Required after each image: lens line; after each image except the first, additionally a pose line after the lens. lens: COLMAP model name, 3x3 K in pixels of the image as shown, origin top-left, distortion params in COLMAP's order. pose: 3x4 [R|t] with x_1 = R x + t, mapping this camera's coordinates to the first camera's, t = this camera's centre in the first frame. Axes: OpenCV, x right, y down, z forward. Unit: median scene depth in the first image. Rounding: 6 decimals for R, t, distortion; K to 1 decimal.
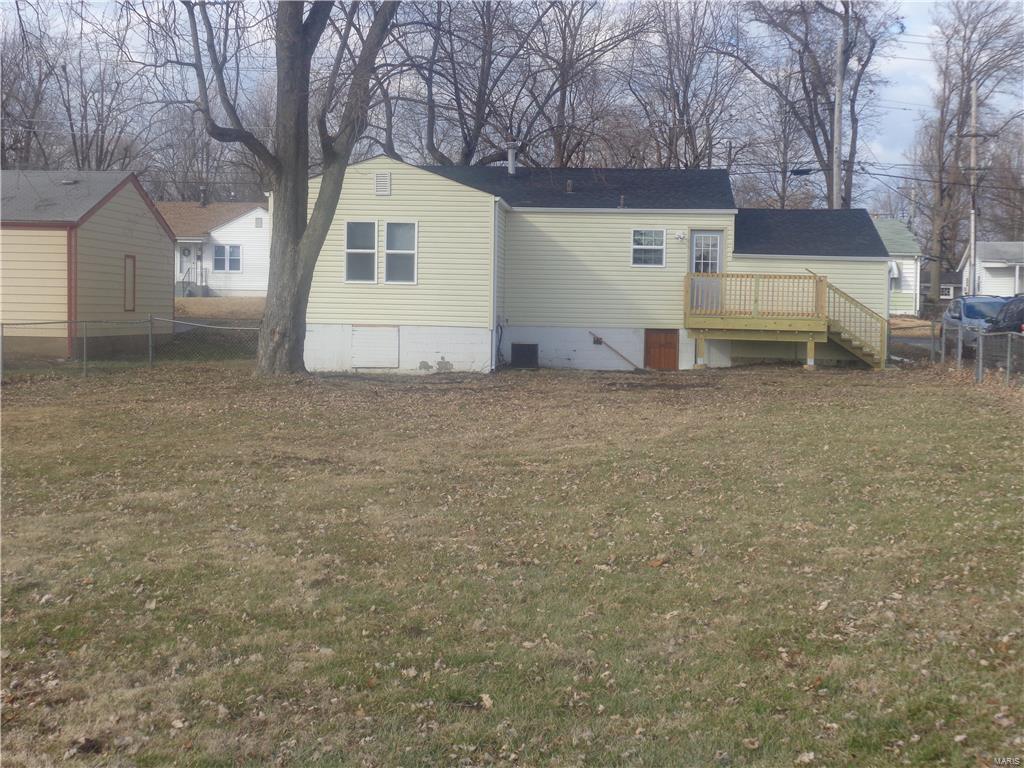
lens RADIAL K [[1511.3, 0, 512.0], [0, 1511.3, 384.0], [0, 0, 1]] dist [0.026486, 0.018875]
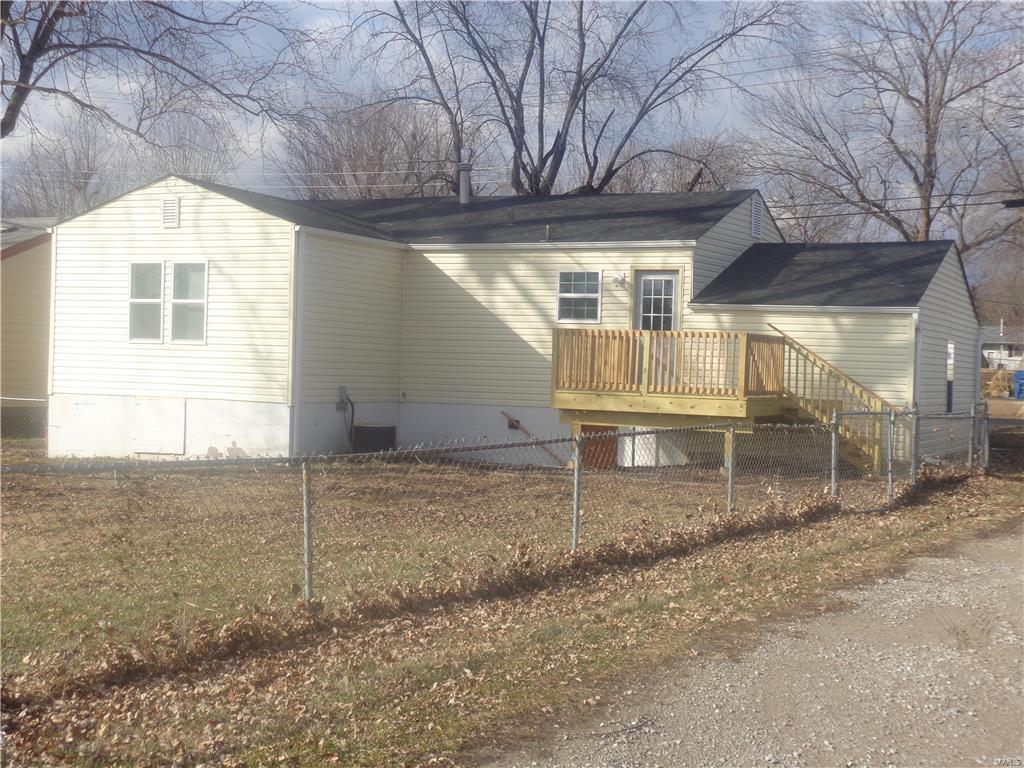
lens RADIAL K [[1511.3, 0, 512.0], [0, 1511.3, 384.0], [0, 0, 1]] dist [0.026486, 0.018875]
pose [[0.934920, 0.011242, -0.354682, 0.356826], [-0.028906, 0.998589, -0.044544, -0.017477], [0.353680, 0.051898, 0.933925, 0.360826]]
